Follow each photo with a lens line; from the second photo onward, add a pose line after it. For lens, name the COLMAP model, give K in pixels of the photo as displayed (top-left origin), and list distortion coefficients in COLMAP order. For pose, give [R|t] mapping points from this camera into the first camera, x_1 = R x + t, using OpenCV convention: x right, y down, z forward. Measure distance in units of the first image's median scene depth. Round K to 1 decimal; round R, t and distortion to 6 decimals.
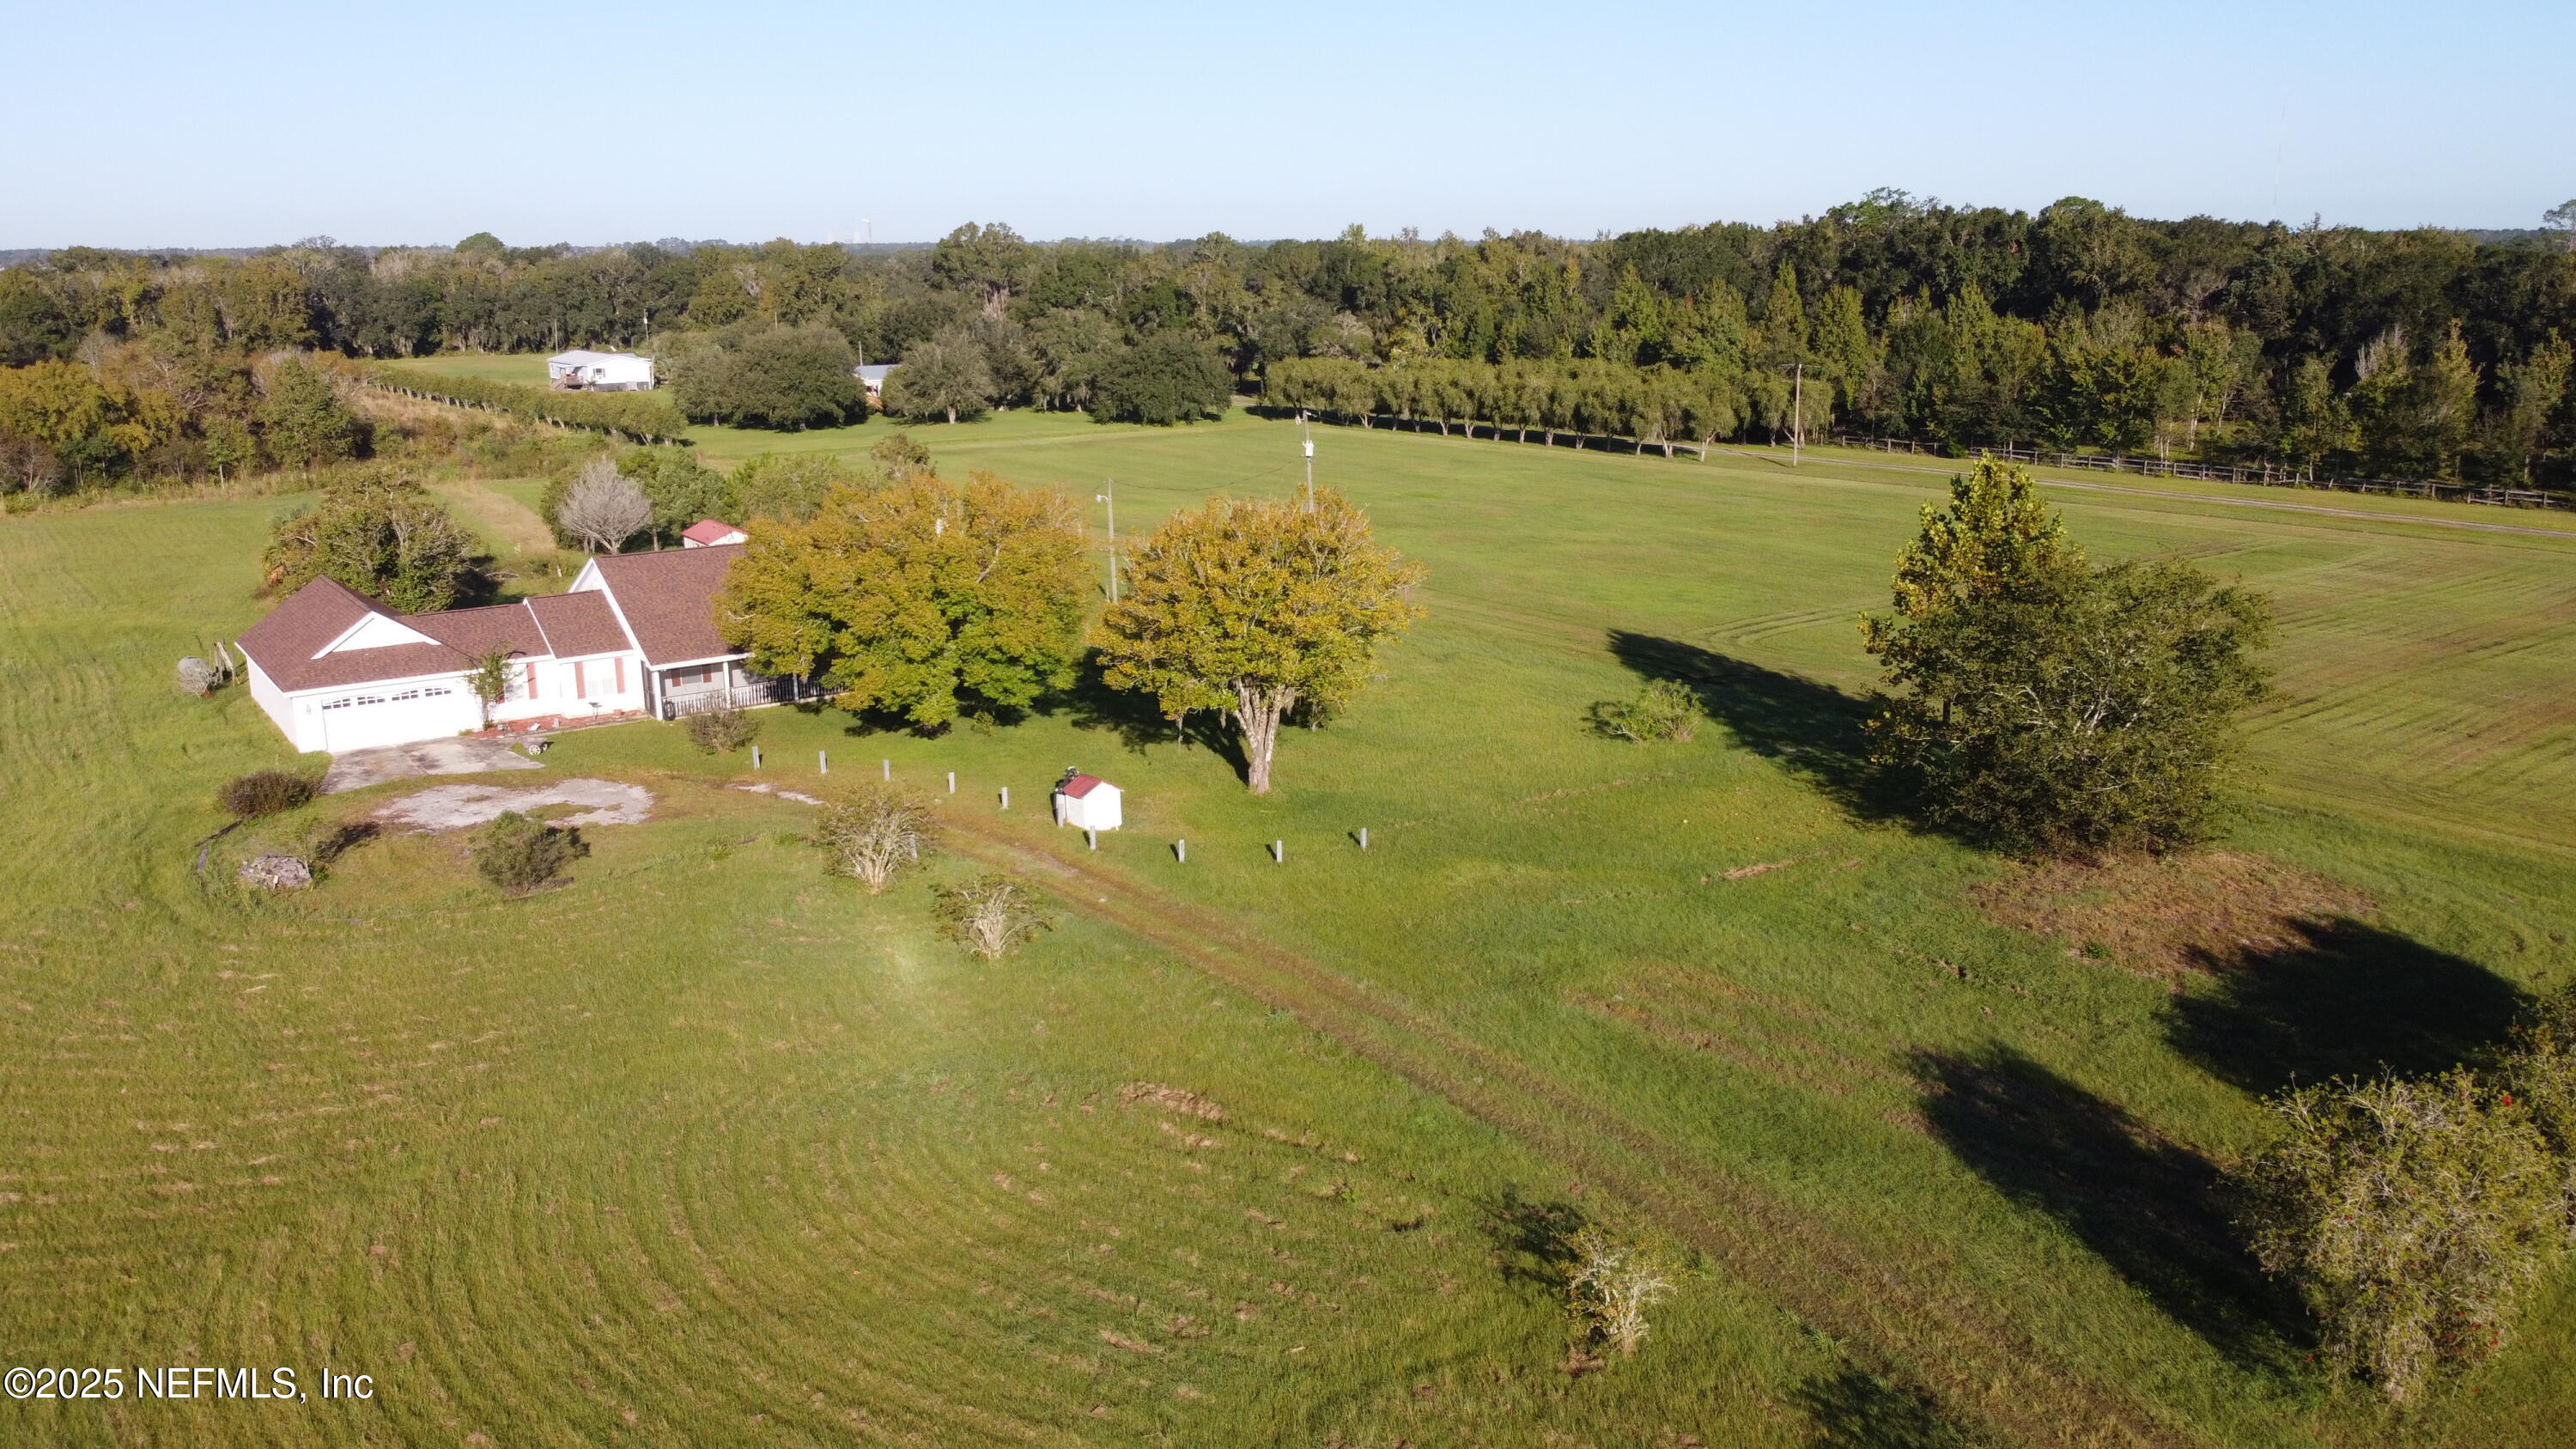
lens RADIAL K [[1976.9, 0, 1319.5], [0, 1976.9, 725.0], [0, 0, 1]] dist [-0.003917, 0.001982]
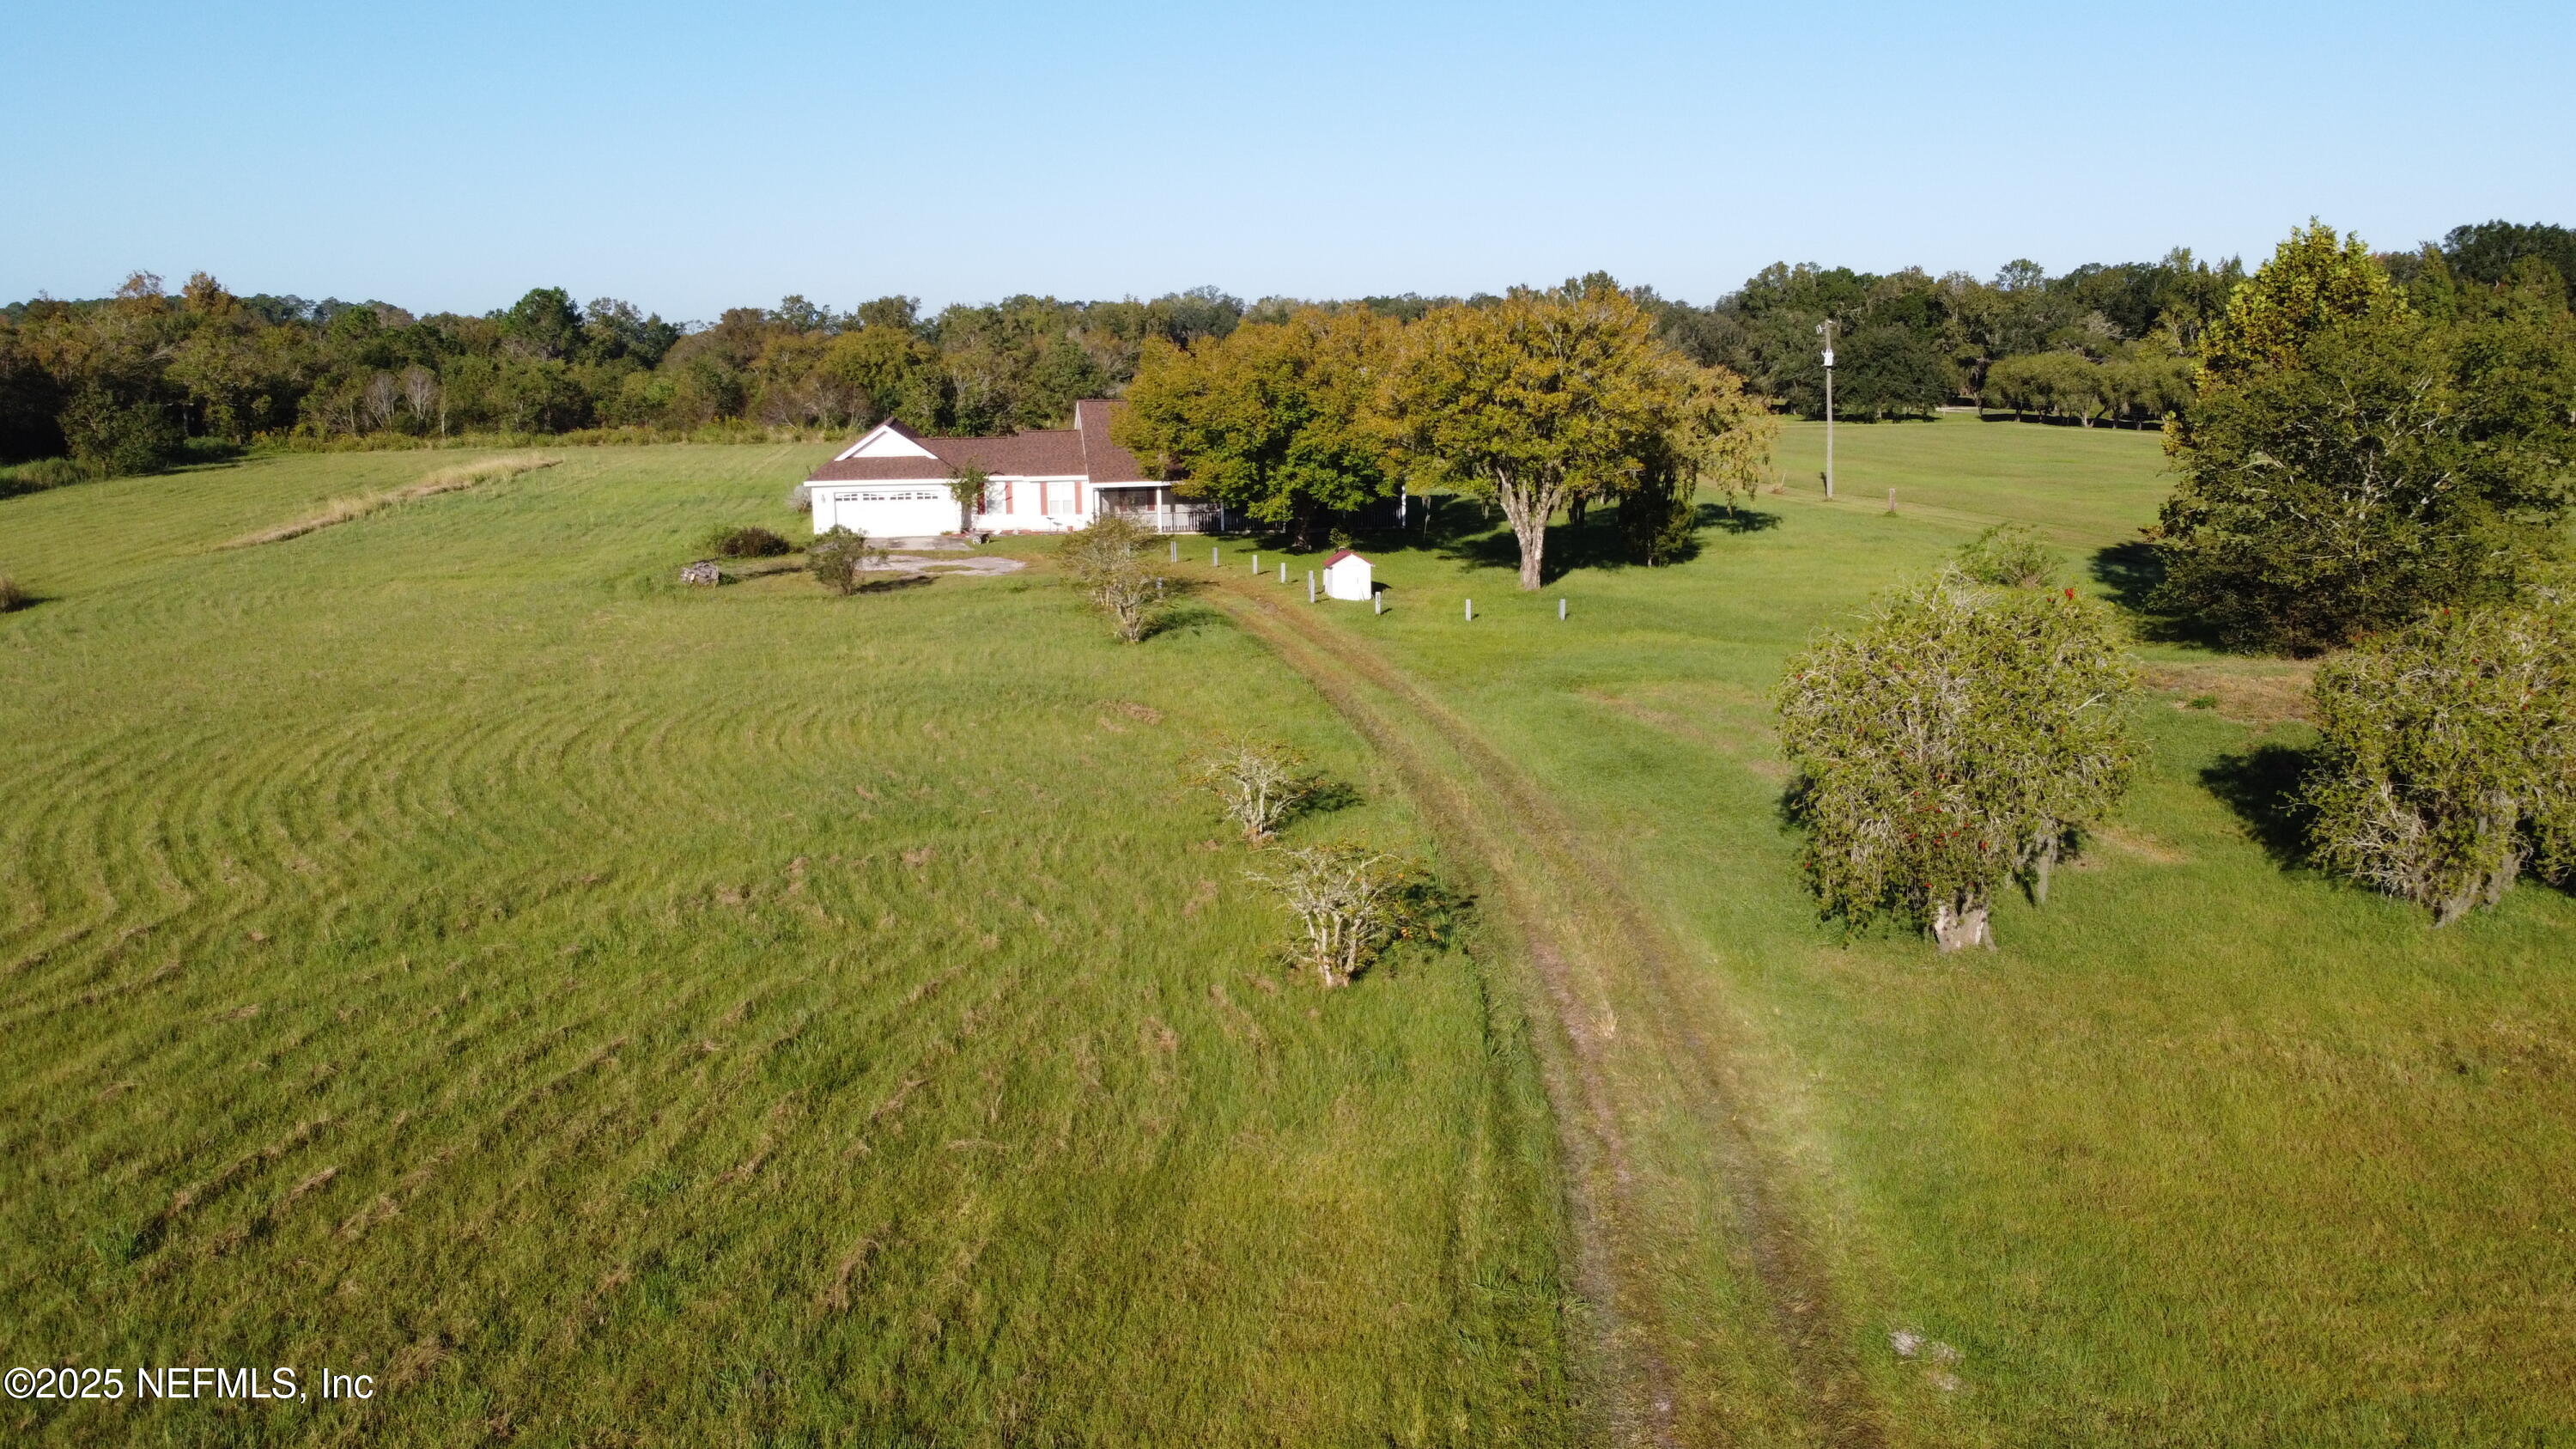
lens RADIAL K [[1983.0, 0, 1288.0], [0, 1983.0, 724.5], [0, 0, 1]] dist [0.004113, -0.005402]
pose [[0.898313, 0.085363, -0.430983, 0.108464], [-0.103998, 0.994380, -0.019815, 0.048487], [0.426869, 0.062621, 0.902143, 0.014570]]
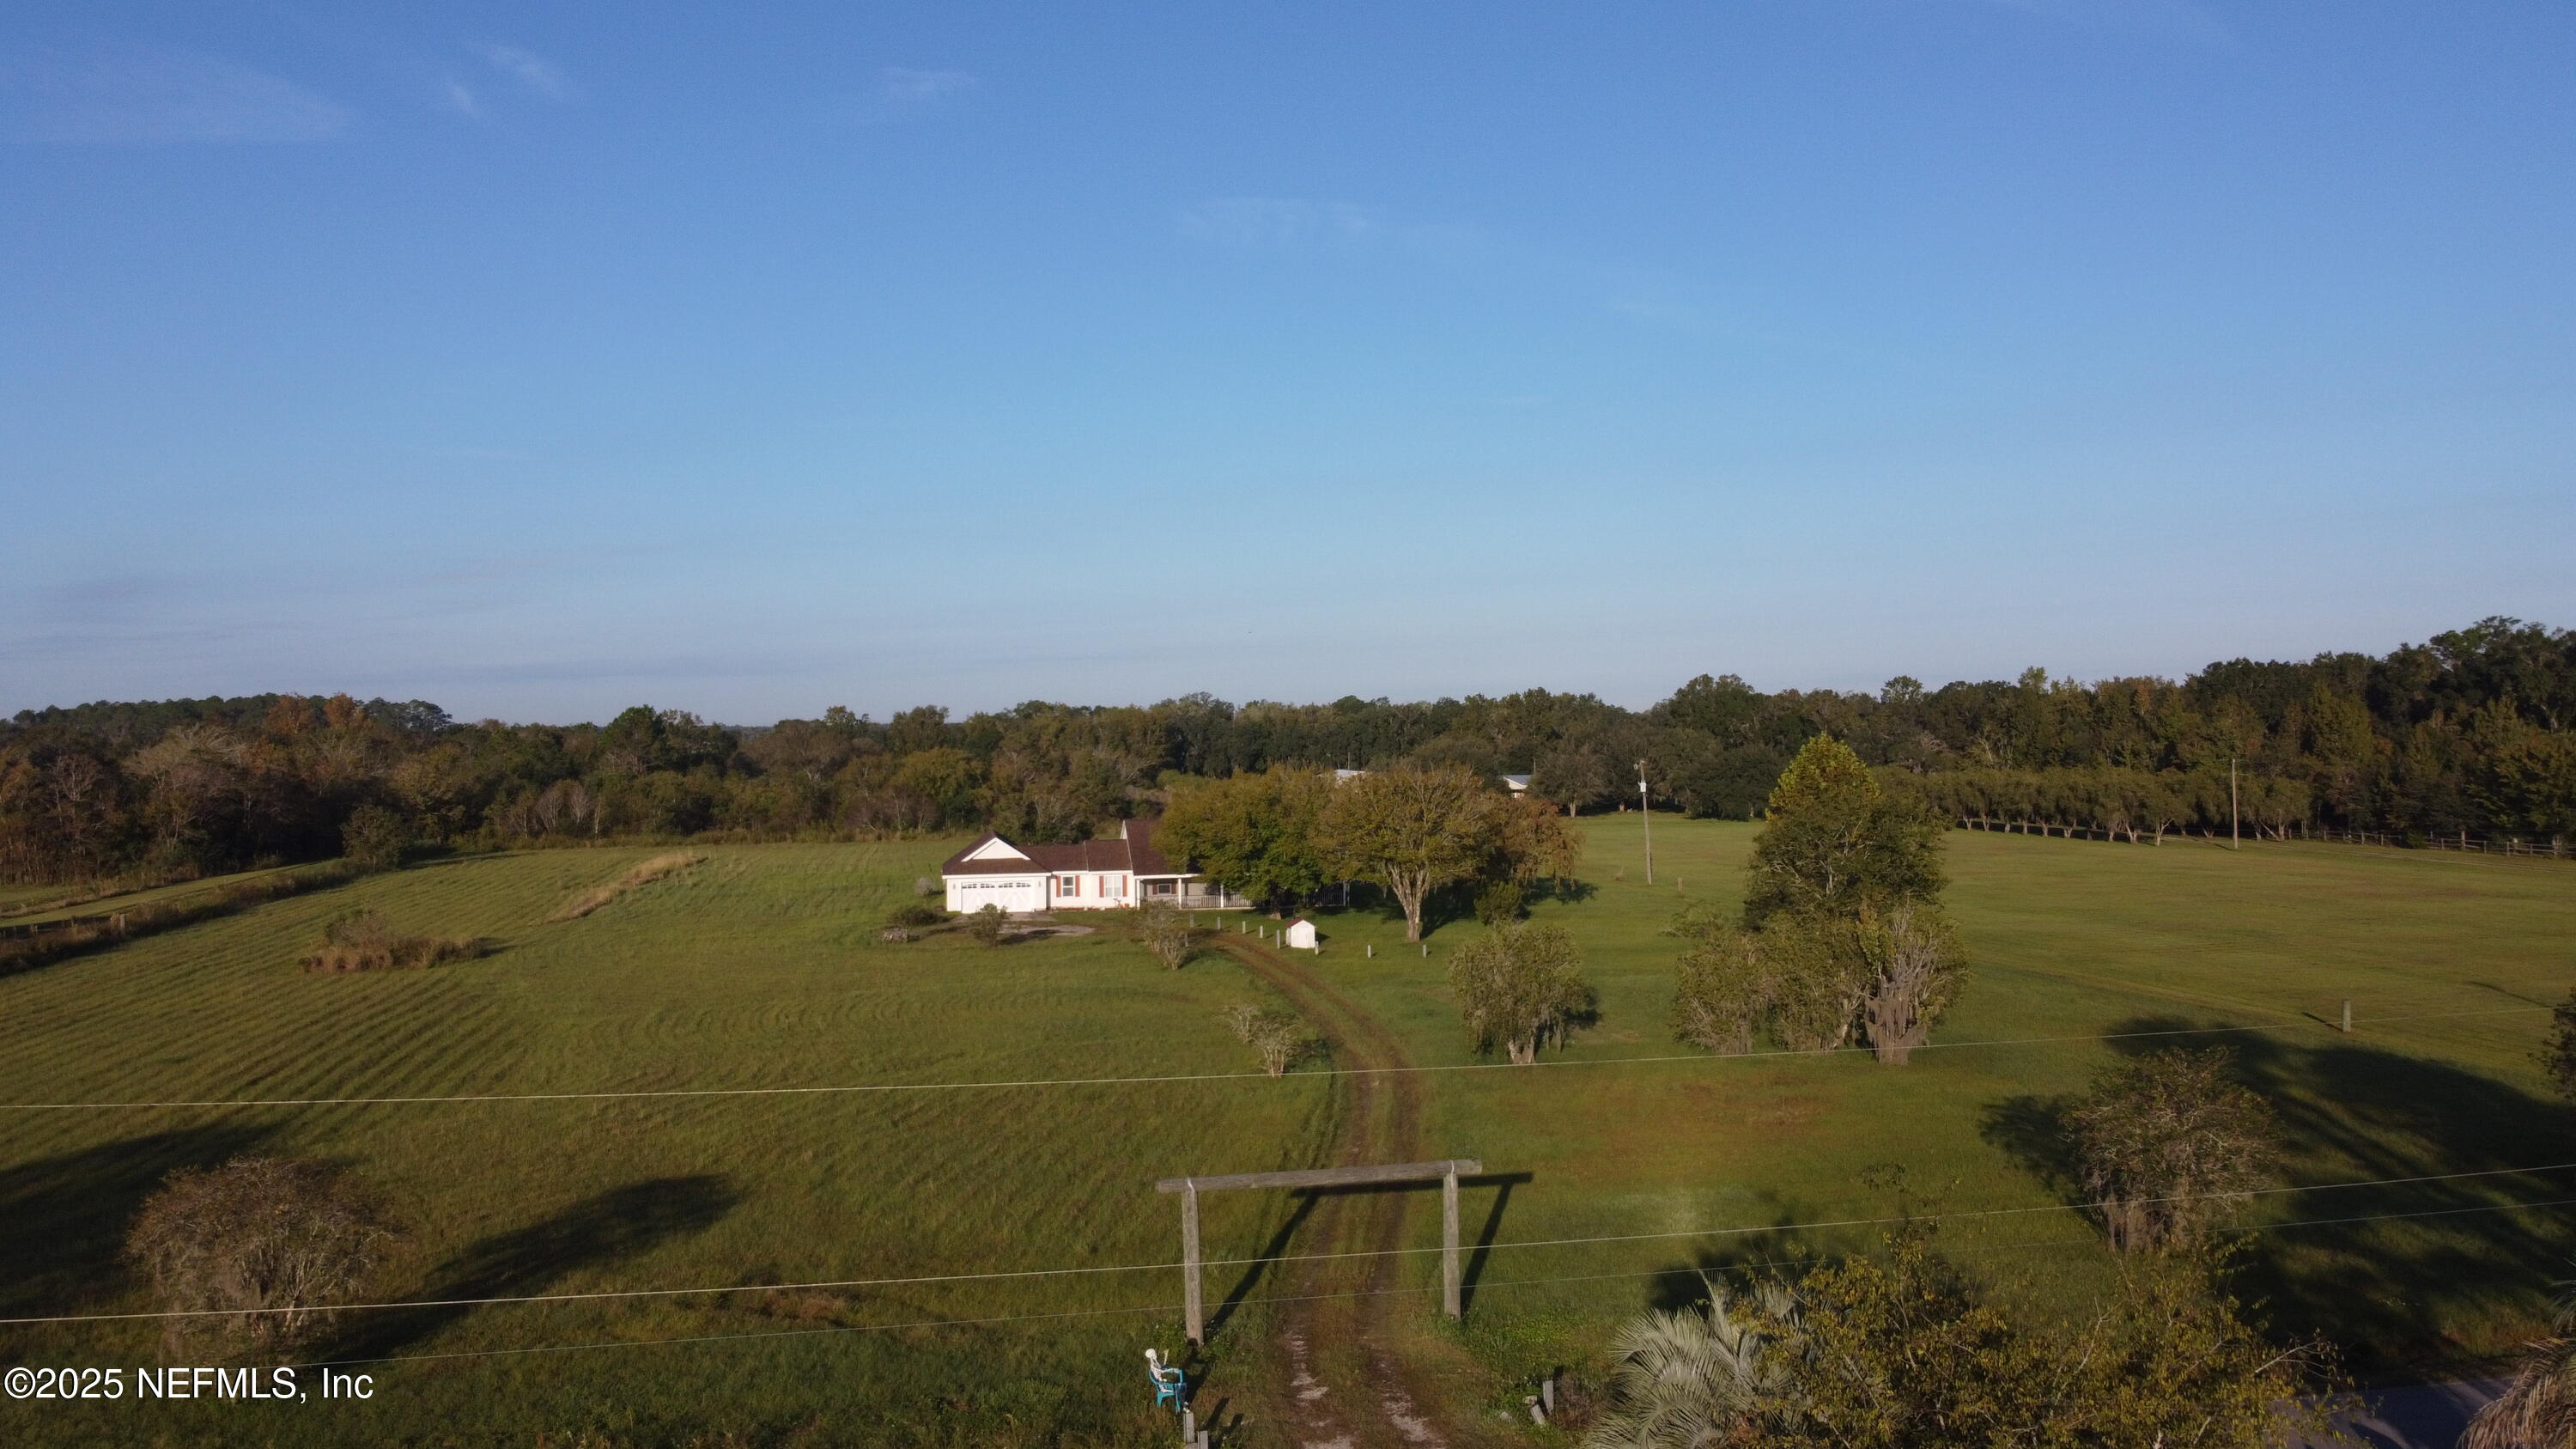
lens RADIAL K [[1983.0, 0, 1288.0], [0, 1983.0, 724.5], [0, 0, 1]] dist [0.004113, -0.005402]
pose [[0.900993, -0.001170, -0.433832, 0.213613], [-0.099963, 0.972528, -0.210230, 0.077476], [0.422159, 0.232783, 0.876124, -0.191299]]
